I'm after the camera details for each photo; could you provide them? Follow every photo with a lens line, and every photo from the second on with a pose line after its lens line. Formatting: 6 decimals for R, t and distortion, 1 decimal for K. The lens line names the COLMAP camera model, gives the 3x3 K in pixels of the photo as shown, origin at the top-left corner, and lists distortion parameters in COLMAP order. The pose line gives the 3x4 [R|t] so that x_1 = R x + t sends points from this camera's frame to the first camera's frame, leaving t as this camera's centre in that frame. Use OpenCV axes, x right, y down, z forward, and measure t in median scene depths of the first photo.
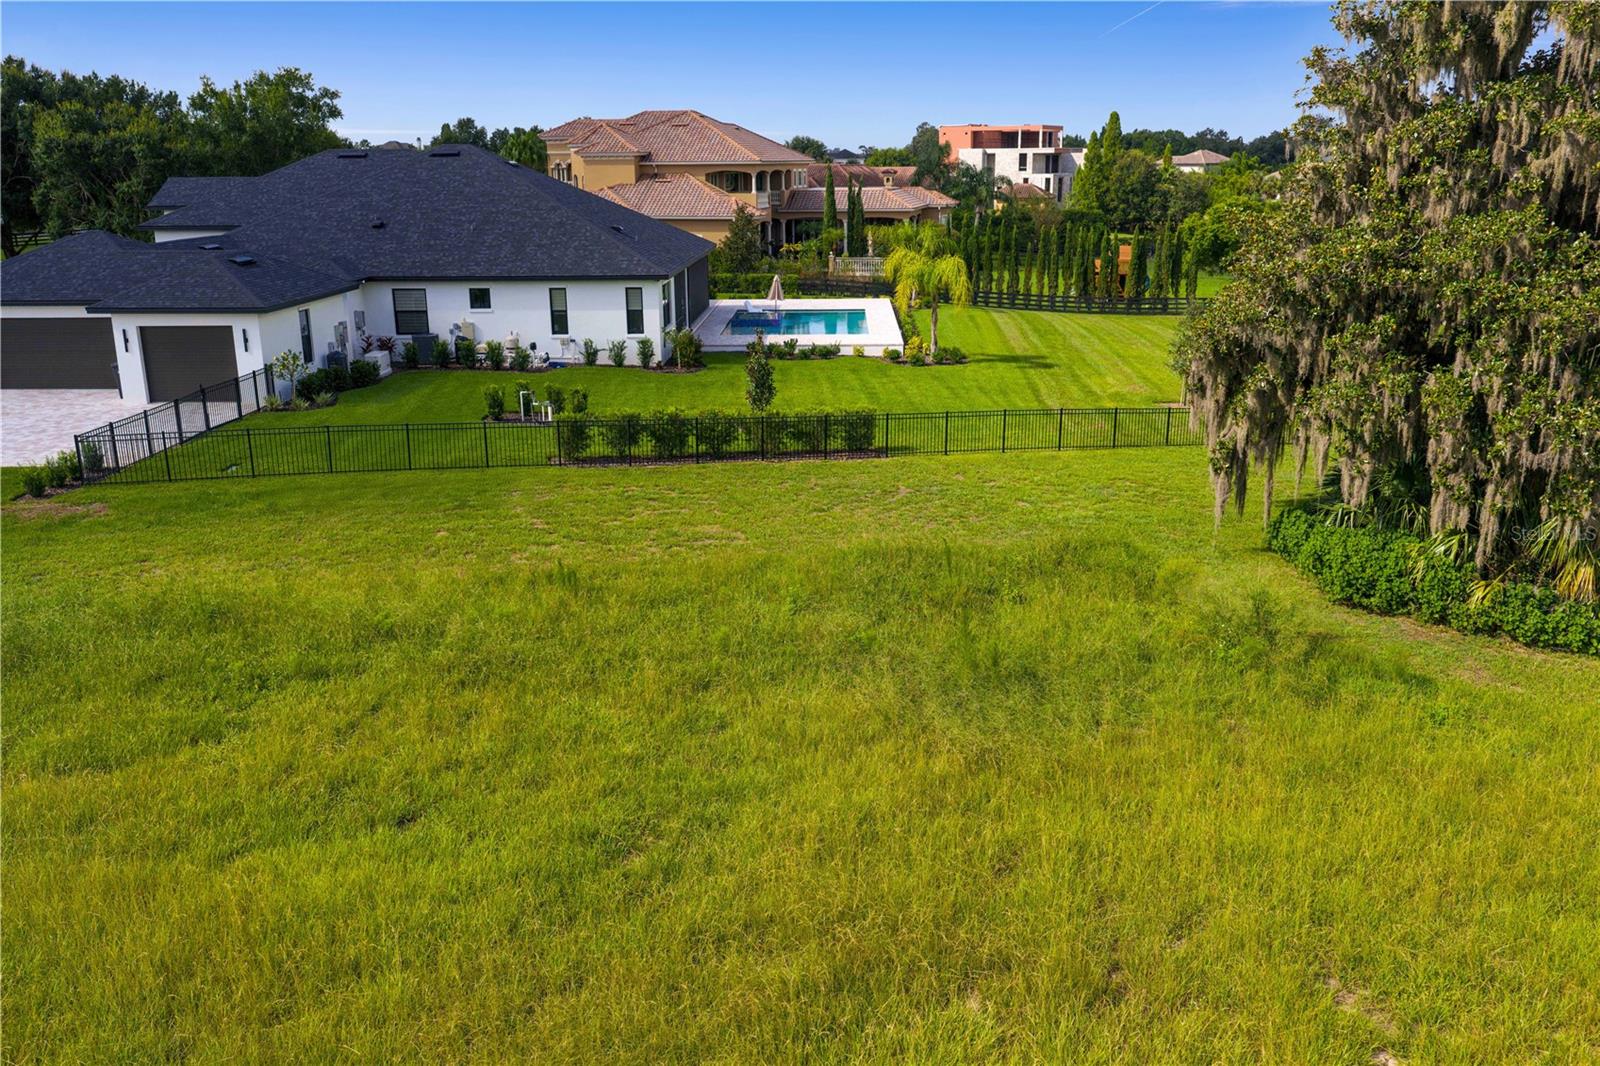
lens RADIAL K [[1327.8, 0, 800.1], [0, 1327.8, 538.0], [0, 0, 1]] dist [0.013568, -0.022336]
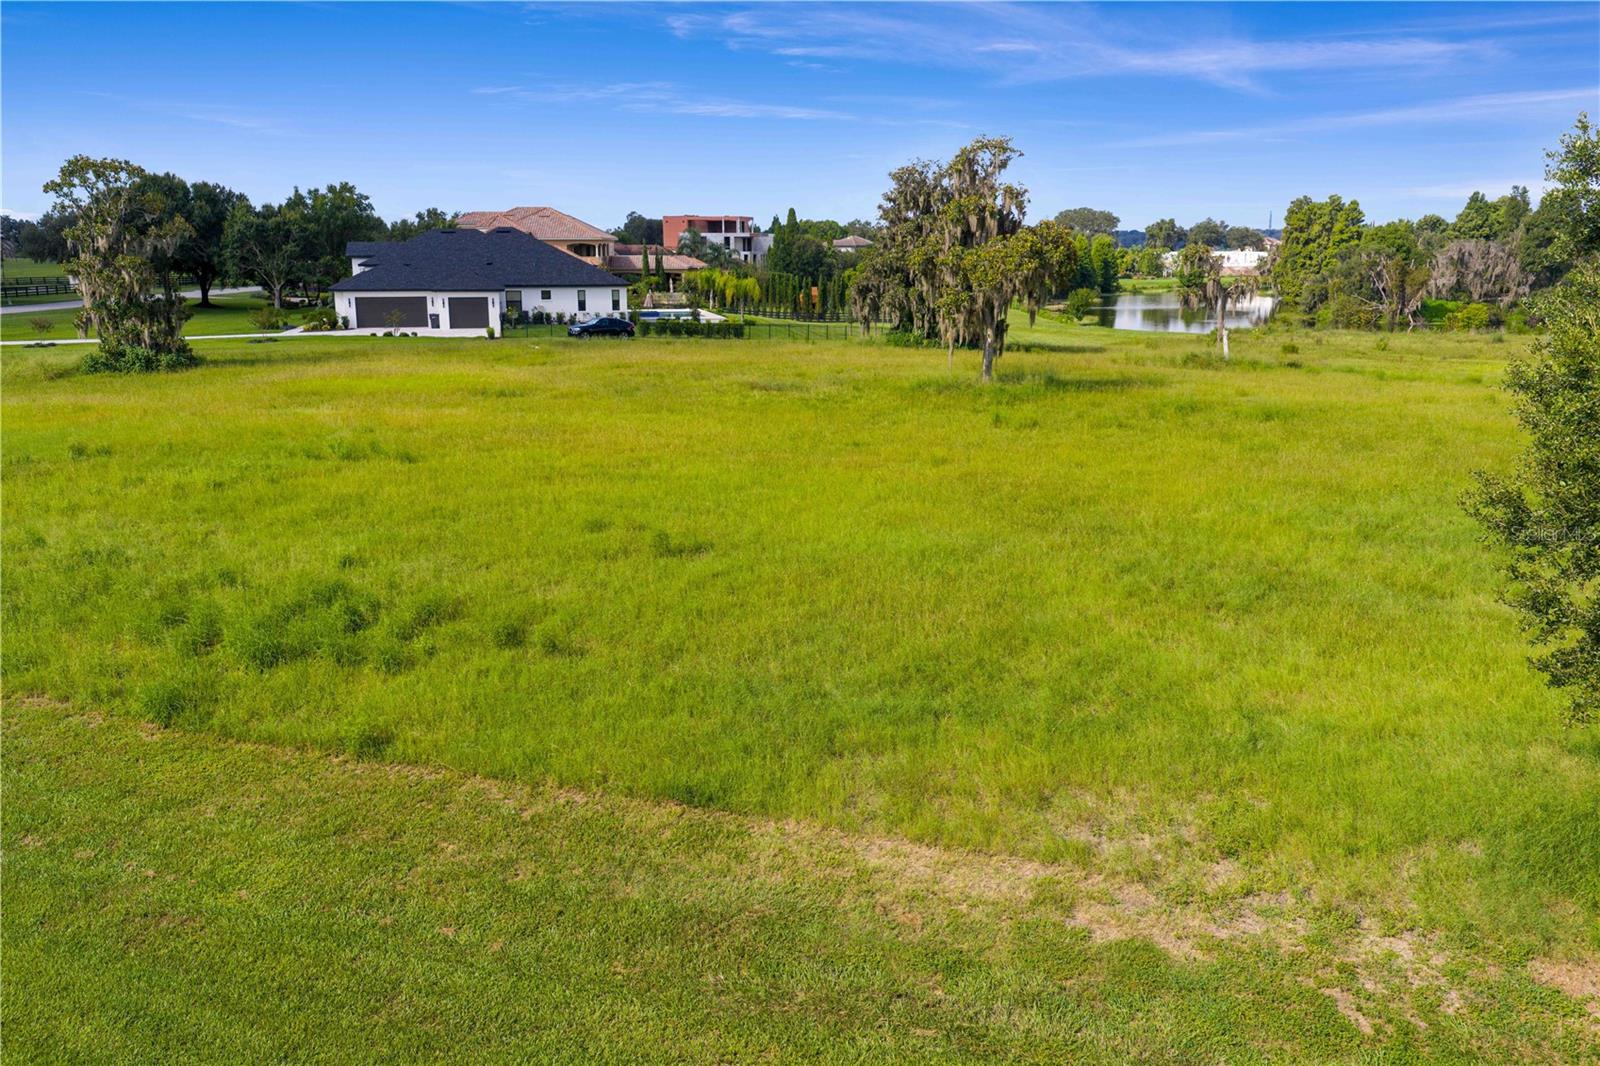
lens RADIAL K [[1327.8, 0, 800.1], [0, 1327.8, 538.0], [0, 0, 1]] dist [0.013568, -0.022336]
pose [[0.970544, -0.045238, 0.236639, -0.230482], [0.059338, 0.996841, -0.052801, 0.229335], [-0.233503, 0.065288, 0.970162, -0.768706]]
